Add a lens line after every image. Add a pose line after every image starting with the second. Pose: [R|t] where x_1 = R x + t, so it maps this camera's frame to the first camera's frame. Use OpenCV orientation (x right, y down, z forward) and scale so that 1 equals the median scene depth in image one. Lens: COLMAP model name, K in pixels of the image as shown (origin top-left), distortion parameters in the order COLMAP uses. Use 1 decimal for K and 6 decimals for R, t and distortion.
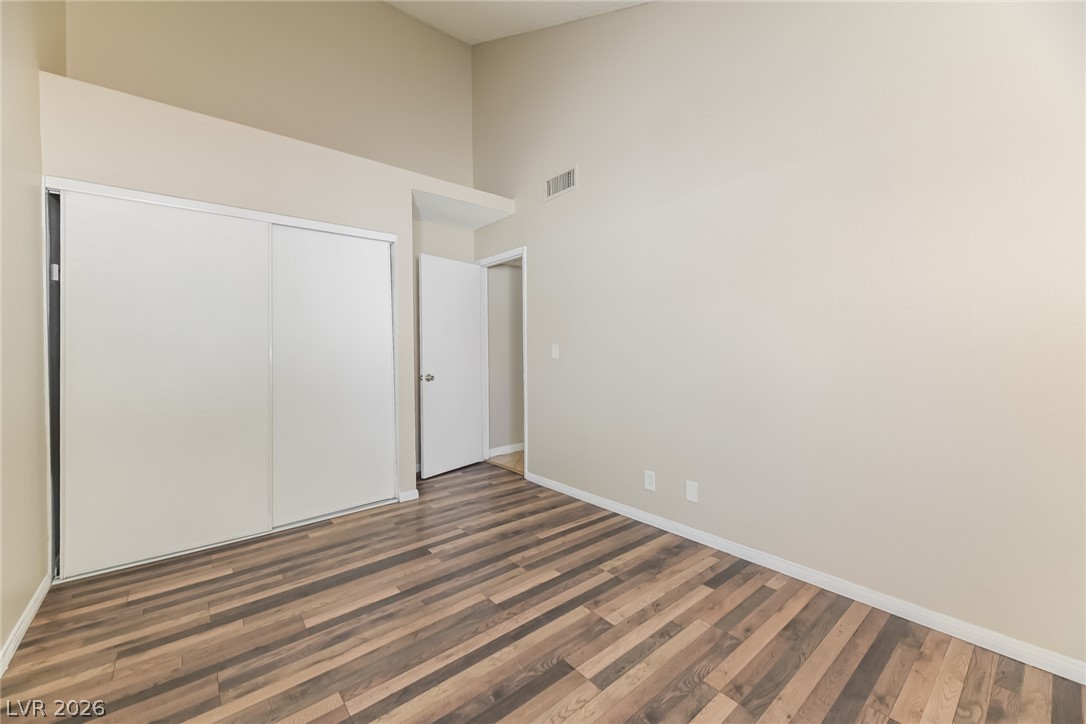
lens RADIAL K [[433.9, 0, 546.7], [0, 433.9, 353.0], [0, 0, 1]] dist [0.001842, -0.000125]
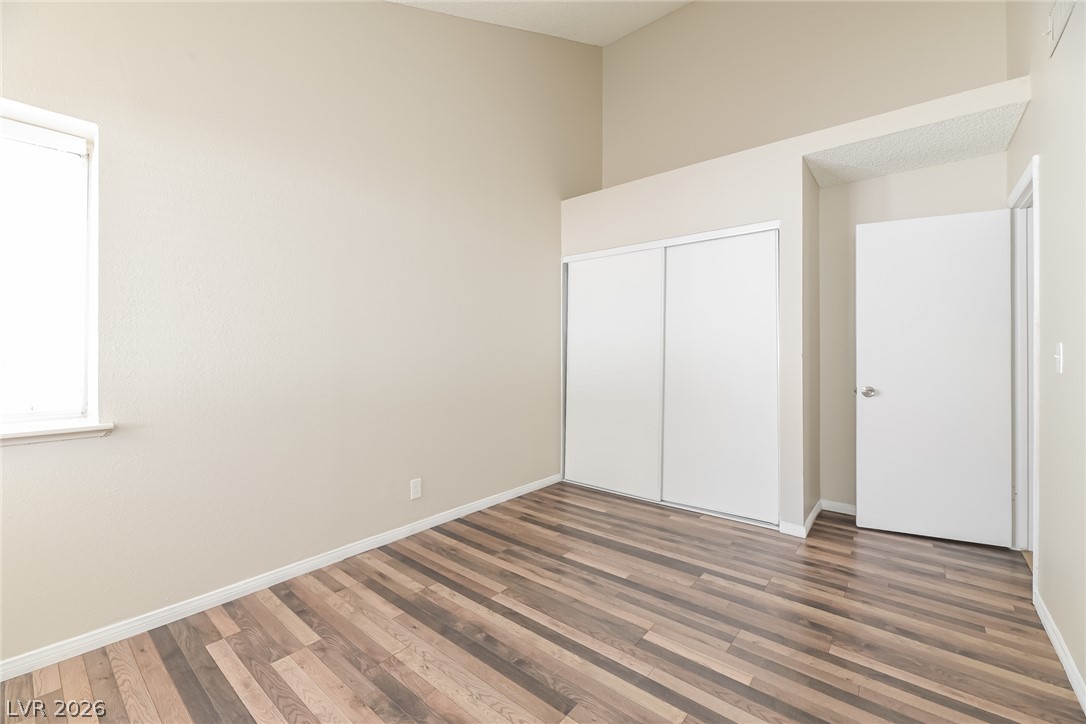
lens RADIAL K [[428.5, 0, 505.6], [0, 428.5, 355.3], [0, 0, 1]] dist [0.001896, -0.000235]
pose [[0.152158, 0.012869, -0.988272, 0.598069], [-0.011354, 0.999872, 0.011272, -0.009965], [0.988291, 0.009506, 0.152284, 0.489684]]
